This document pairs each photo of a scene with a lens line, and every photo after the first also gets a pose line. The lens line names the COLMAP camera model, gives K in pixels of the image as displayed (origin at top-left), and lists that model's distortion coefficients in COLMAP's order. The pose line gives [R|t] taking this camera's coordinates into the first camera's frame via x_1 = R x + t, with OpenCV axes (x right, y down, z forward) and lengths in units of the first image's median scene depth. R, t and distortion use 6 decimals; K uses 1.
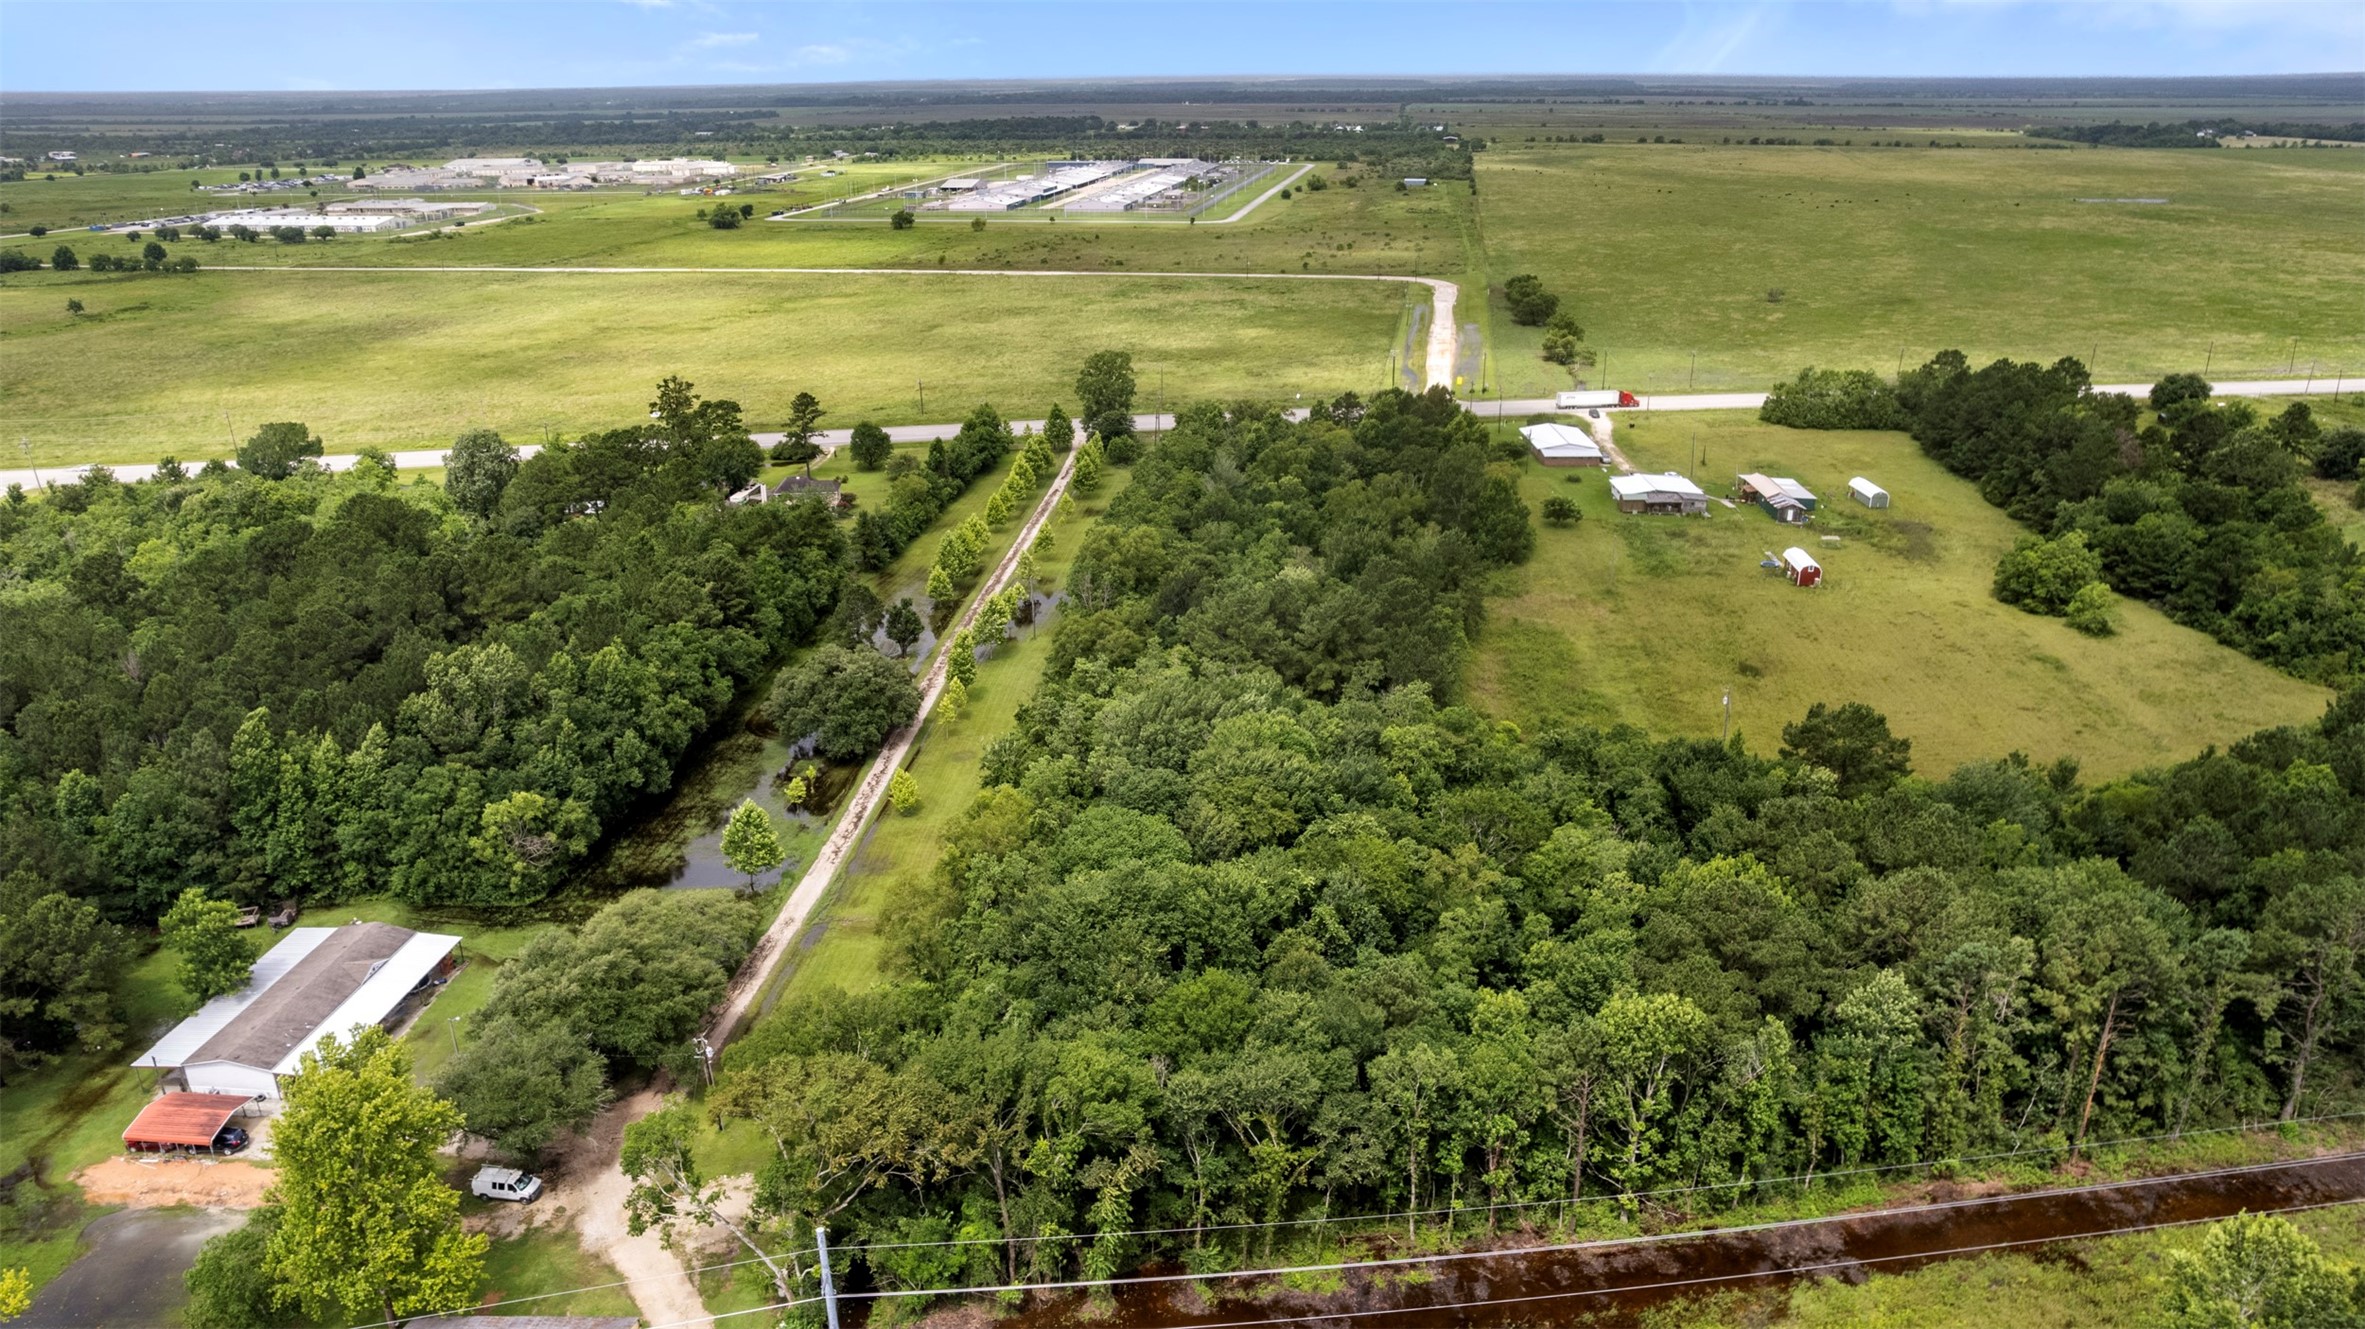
lens RADIAL K [[1530.0, 0, 1182.5], [0, 1530.0, 664.5], [0, 0, 1]] dist [-0.069711, 0.065597]
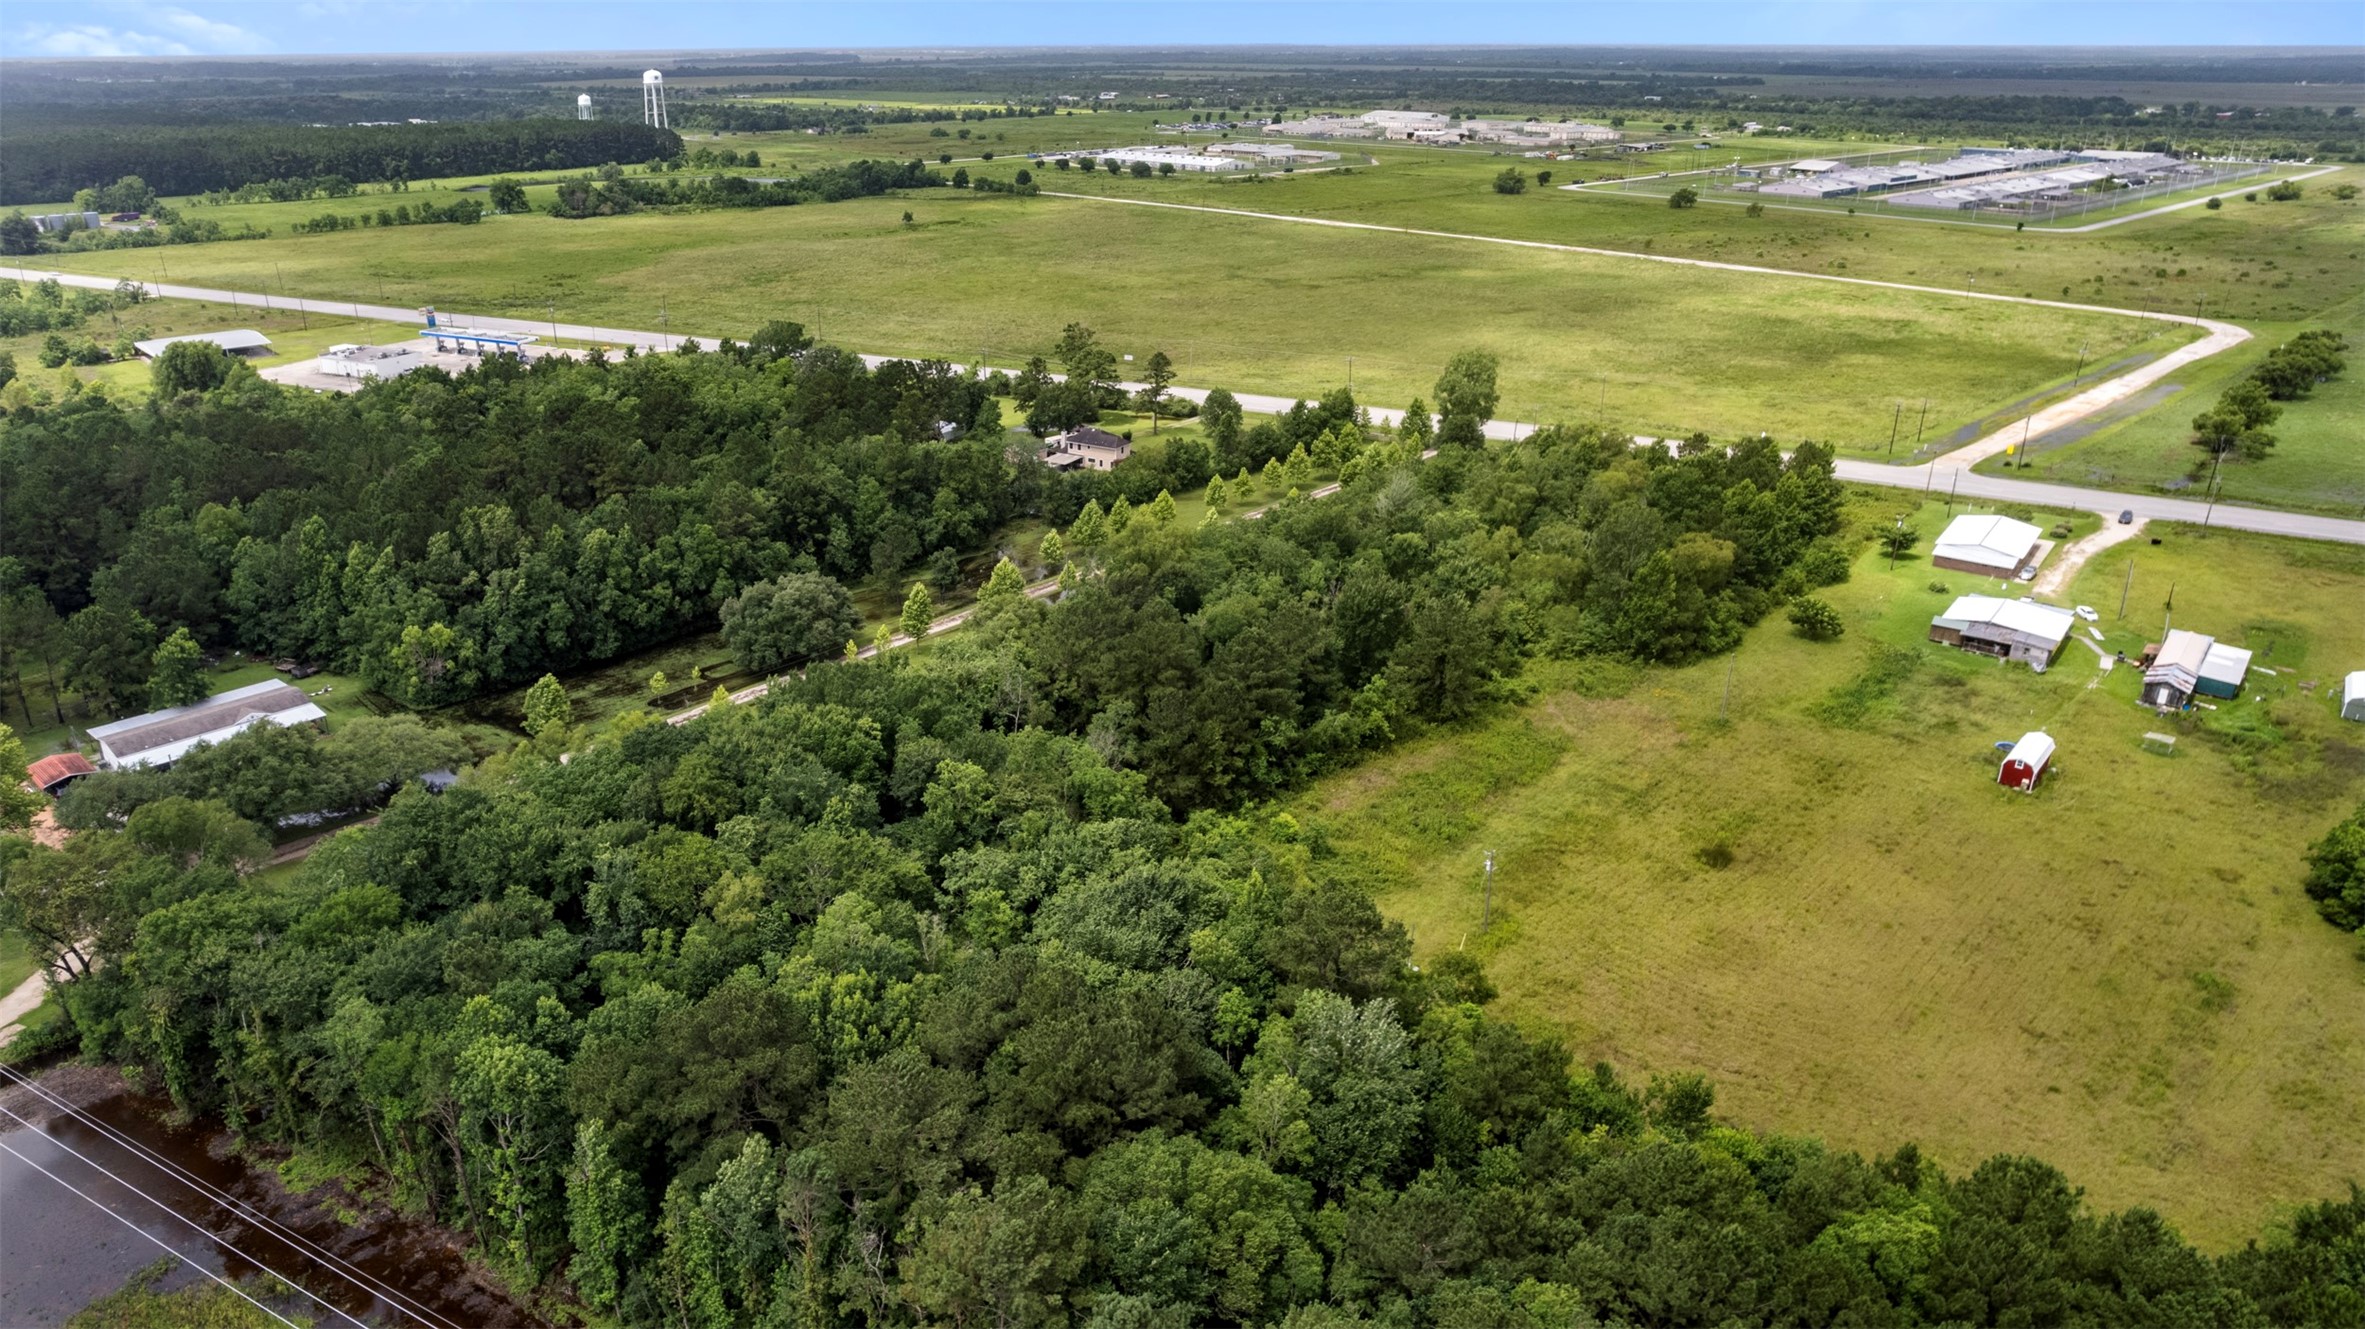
lens RADIAL K [[1556.1, 0, 1147.6], [0, 1556.1, 673.4], [0, 0, 1]] dist [-0.131426, 0.138146]
pose [[0.793531, 0.236717, -0.560601, 0.355639], [-0.222605, 0.970306, 0.094620, -0.059672], [0.566352, 0.049708, 0.822663, 0.142643]]
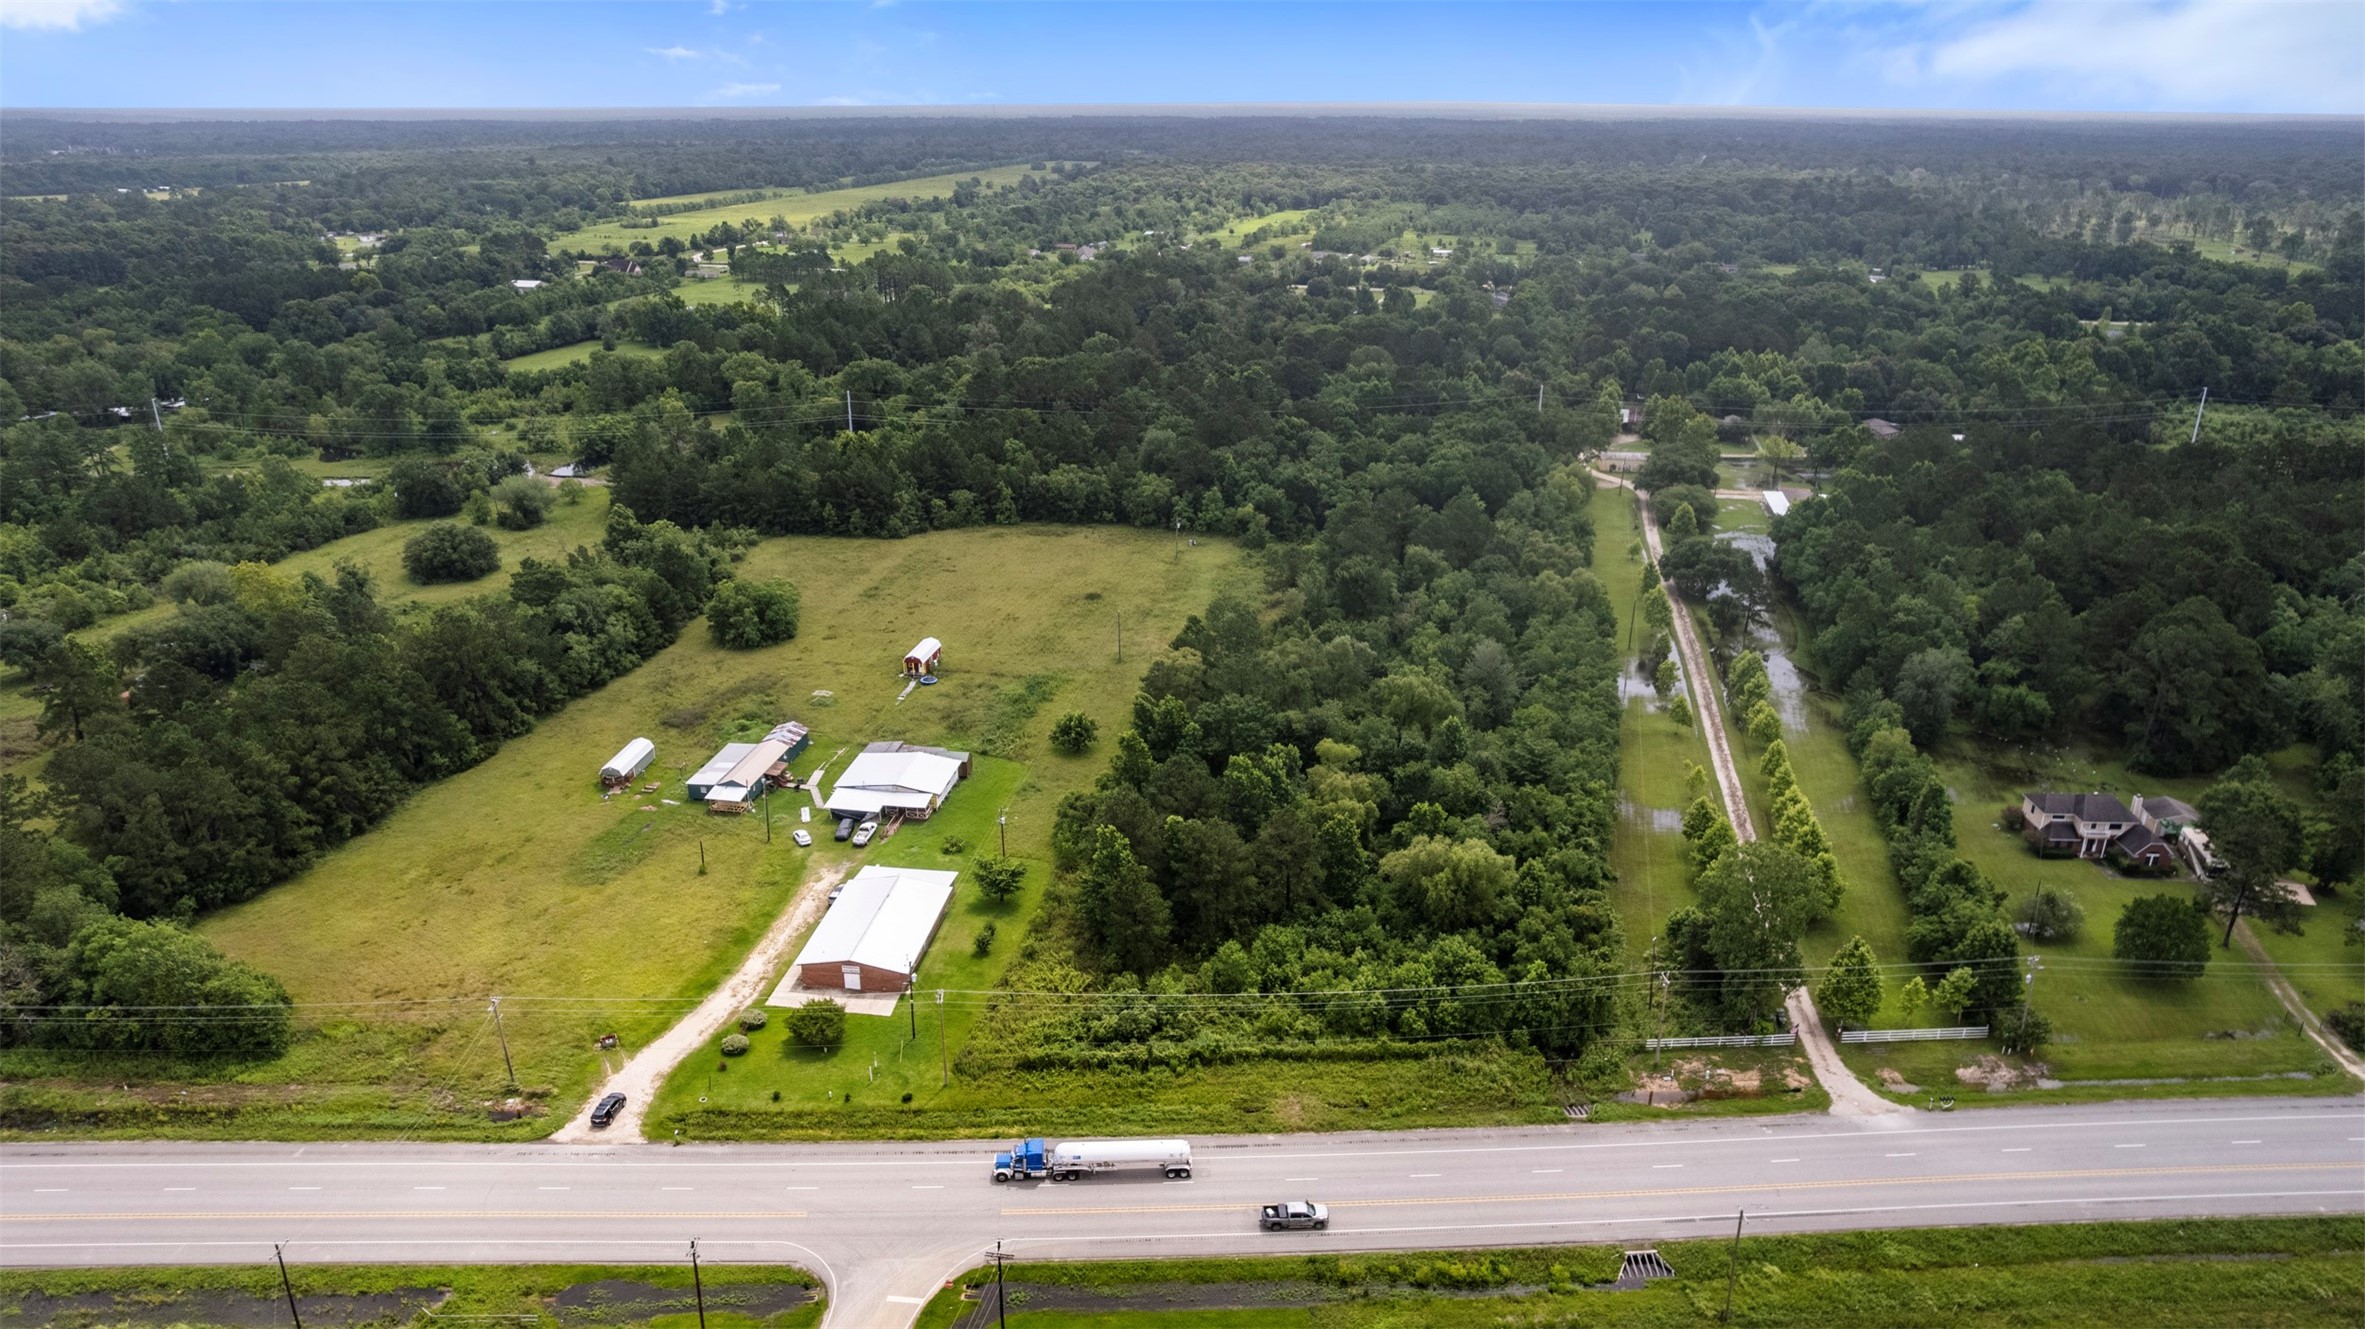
lens RADIAL K [[1512.5, 0, 1182.5], [0, 1512.5, 664.5], [0, 0, 1]] dist [-0.040517, 0.000234]
pose [[-0.992580, -0.044979, 0.112967, 0.084632], [0.042837, 0.740144, 0.671082, -0.572183], [-0.113797, 0.670942, -0.732726, 1.328625]]
